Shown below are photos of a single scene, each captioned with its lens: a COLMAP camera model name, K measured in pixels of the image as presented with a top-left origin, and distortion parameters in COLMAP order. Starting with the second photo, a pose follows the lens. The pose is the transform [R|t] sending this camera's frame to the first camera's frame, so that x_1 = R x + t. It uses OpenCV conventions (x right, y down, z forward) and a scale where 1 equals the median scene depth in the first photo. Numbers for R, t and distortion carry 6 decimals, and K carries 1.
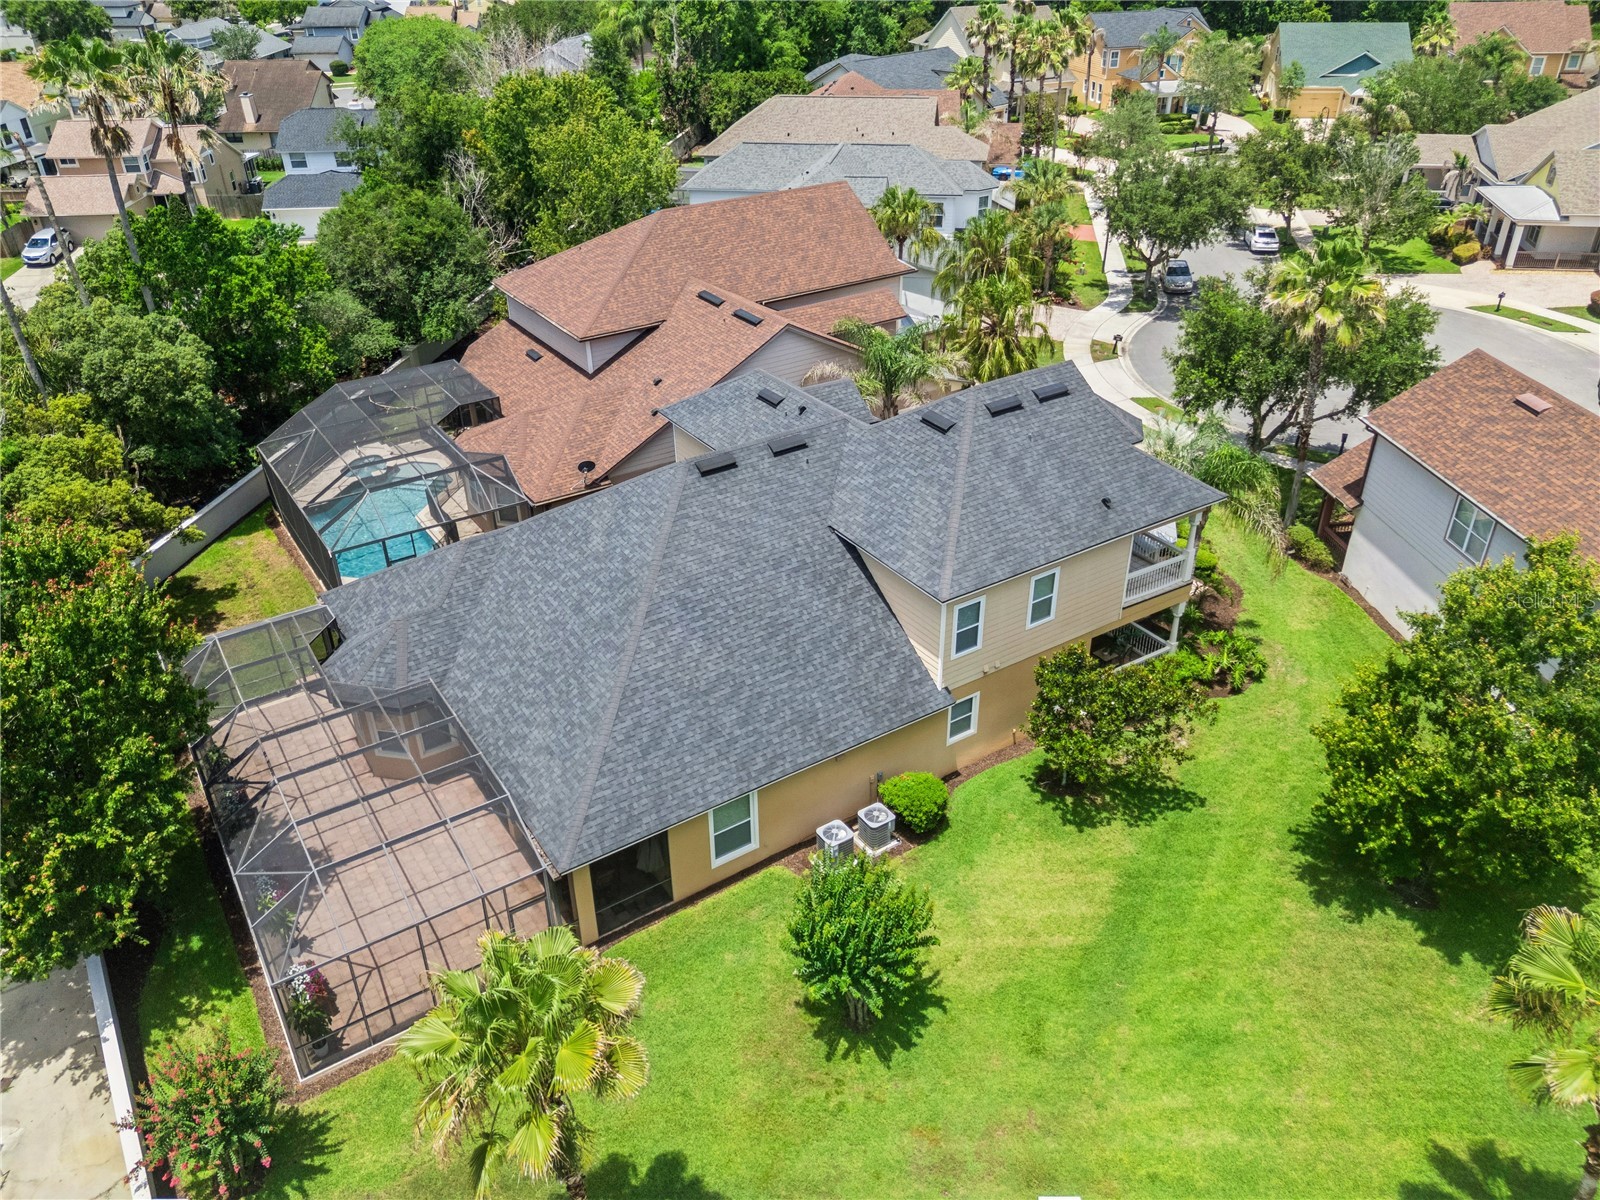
lens RADIAL K [[1193.1, 0, 800.0], [0, 1193.1, 600.0], [0, 0, 1]] dist [0.052431, -0.050231]
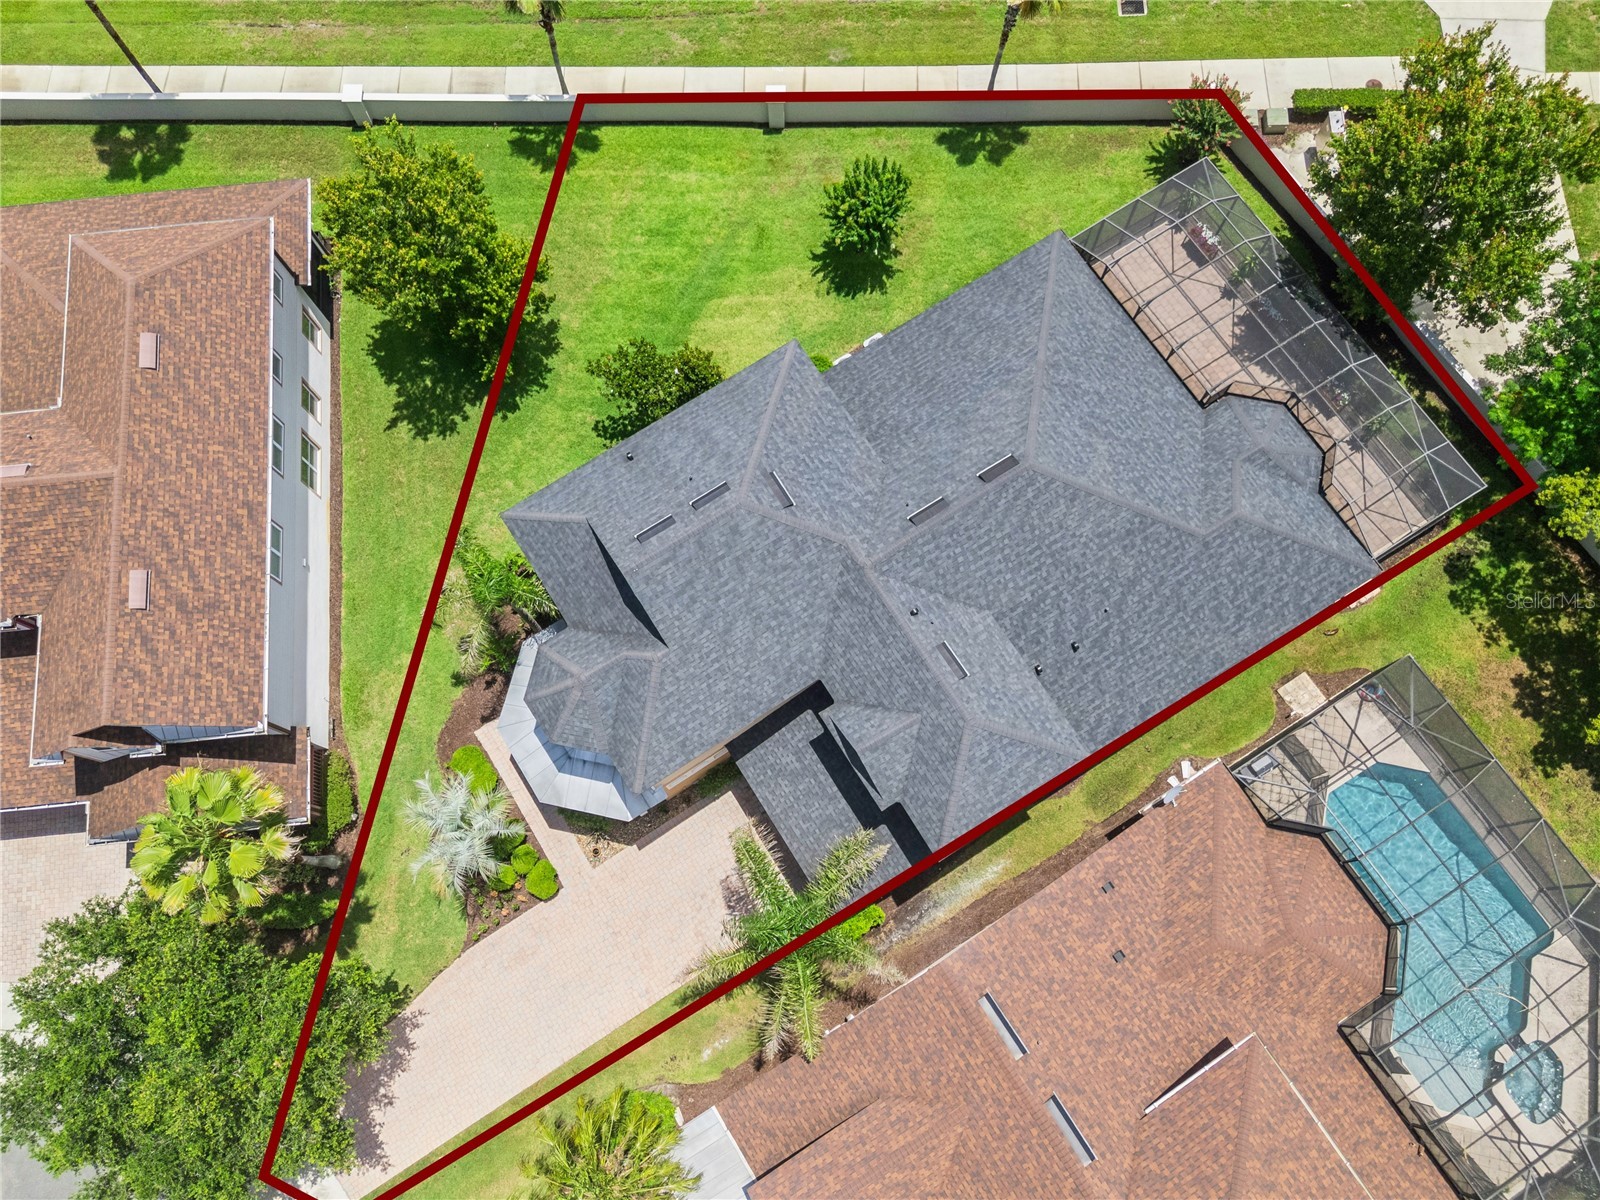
lens RADIAL K [[1193.1, 0, 800.0], [0, 1193.1, 600.0], [0, 0, 1]] dist [0.052431, -0.050231]
pose [[-0.999007, 0.002668, 0.044485, 0.053785], [0.041989, -0.278107, 0.959632, -1.149652], [0.014931, 0.960546, 0.277719, 0.832111]]
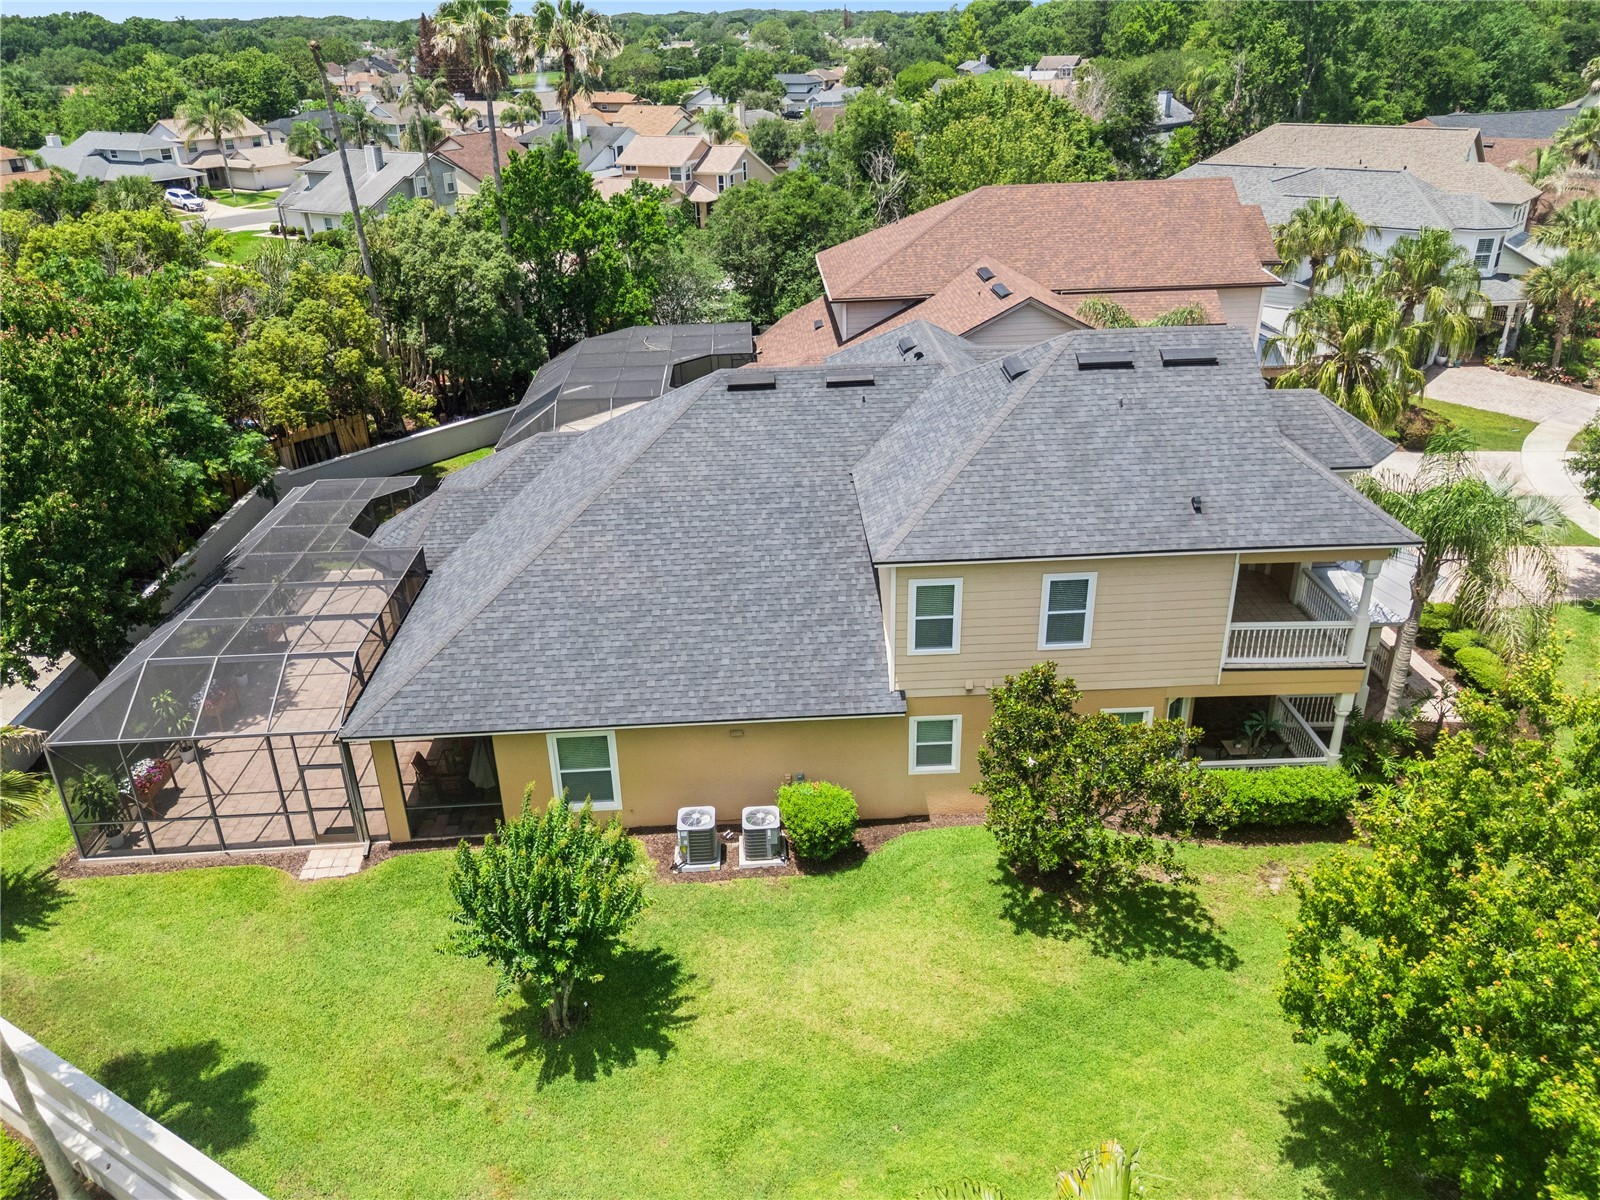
lens RADIAL K [[1193.1, 0, 800.0], [0, 1193.1, 600.0], [0, 0, 1]] dist [0.052431, -0.050231]
pose [[0.857296, 0.214905, -0.467824, 0.402456], [-0.252896, 0.967305, -0.019085, 0.046754], [0.448427, 0.134673, 0.883616, 0.278739]]
